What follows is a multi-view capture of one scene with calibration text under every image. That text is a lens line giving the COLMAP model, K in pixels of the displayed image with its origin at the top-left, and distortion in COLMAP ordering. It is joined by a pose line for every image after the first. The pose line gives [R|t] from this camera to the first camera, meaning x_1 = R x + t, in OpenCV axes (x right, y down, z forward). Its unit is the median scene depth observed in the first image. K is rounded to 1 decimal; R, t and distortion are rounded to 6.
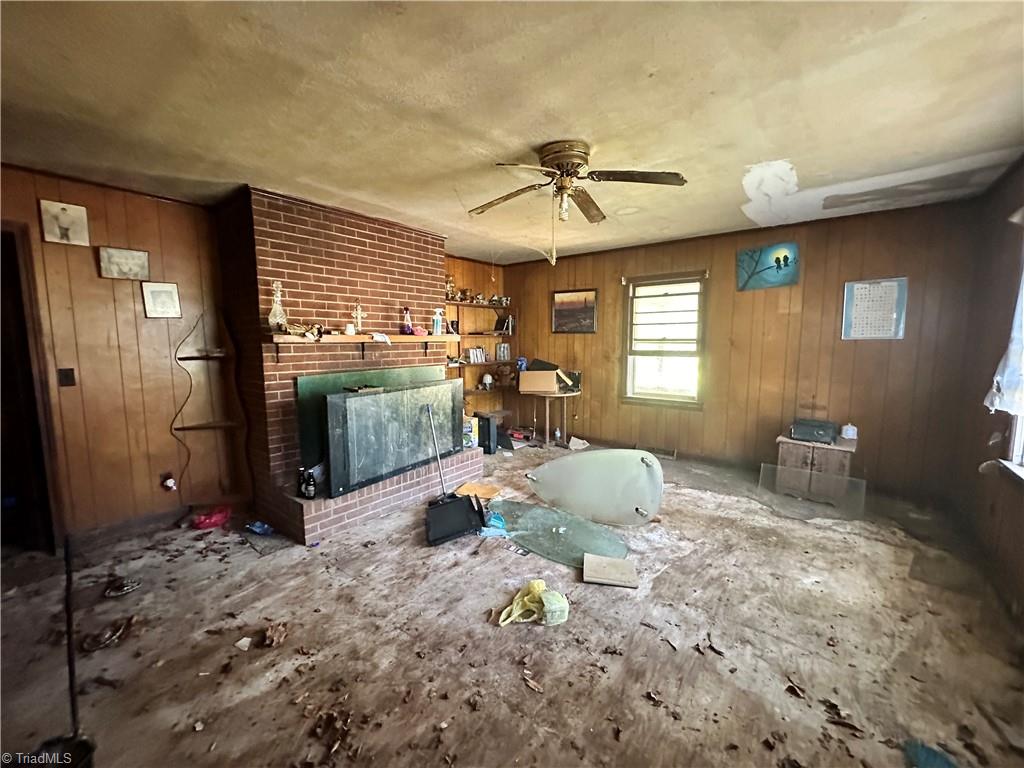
lens RADIAL K [[400.2, 0, 507.9], [0, 400.2, 379.8], [0, 0, 1]] dist [-0.002770, -0.000055]
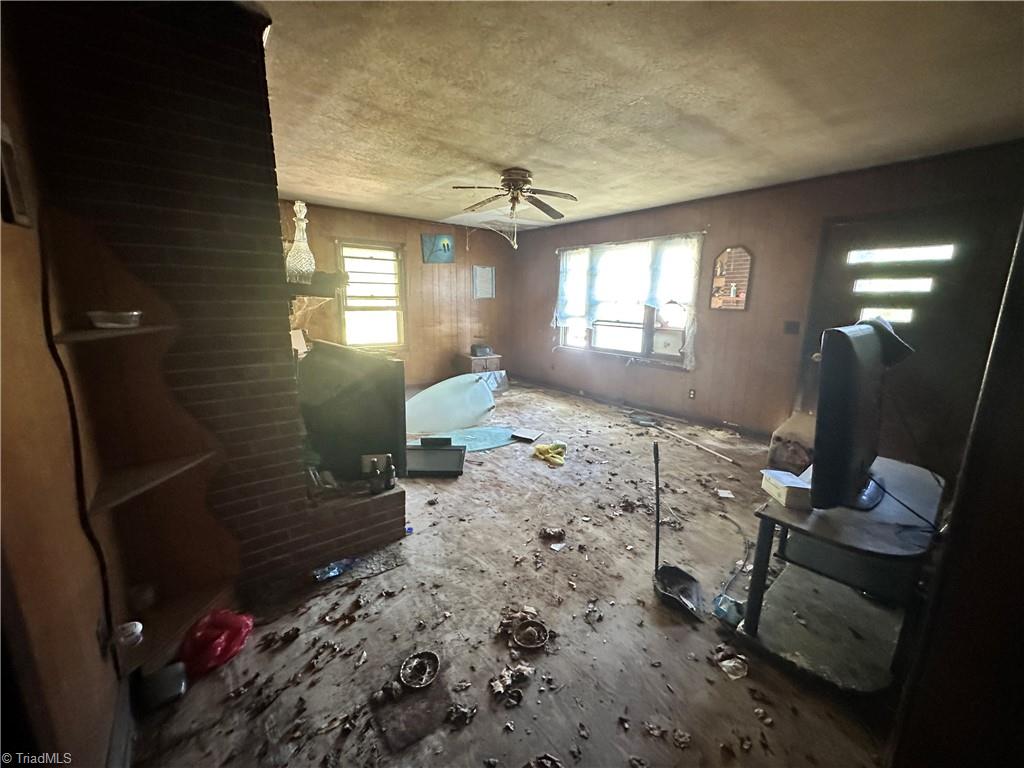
lens RADIAL K [[400.2, 0, 507.9], [0, 400.2, 379.8], [0, 0, 1]] dist [-0.002770, -0.000055]
pose [[0.256721, -0.186662, 0.948289, -1.243838], [0.081233, 0.981868, 0.171281, -0.053327], [-0.963066, 0.033061, 0.267229, 0.554471]]
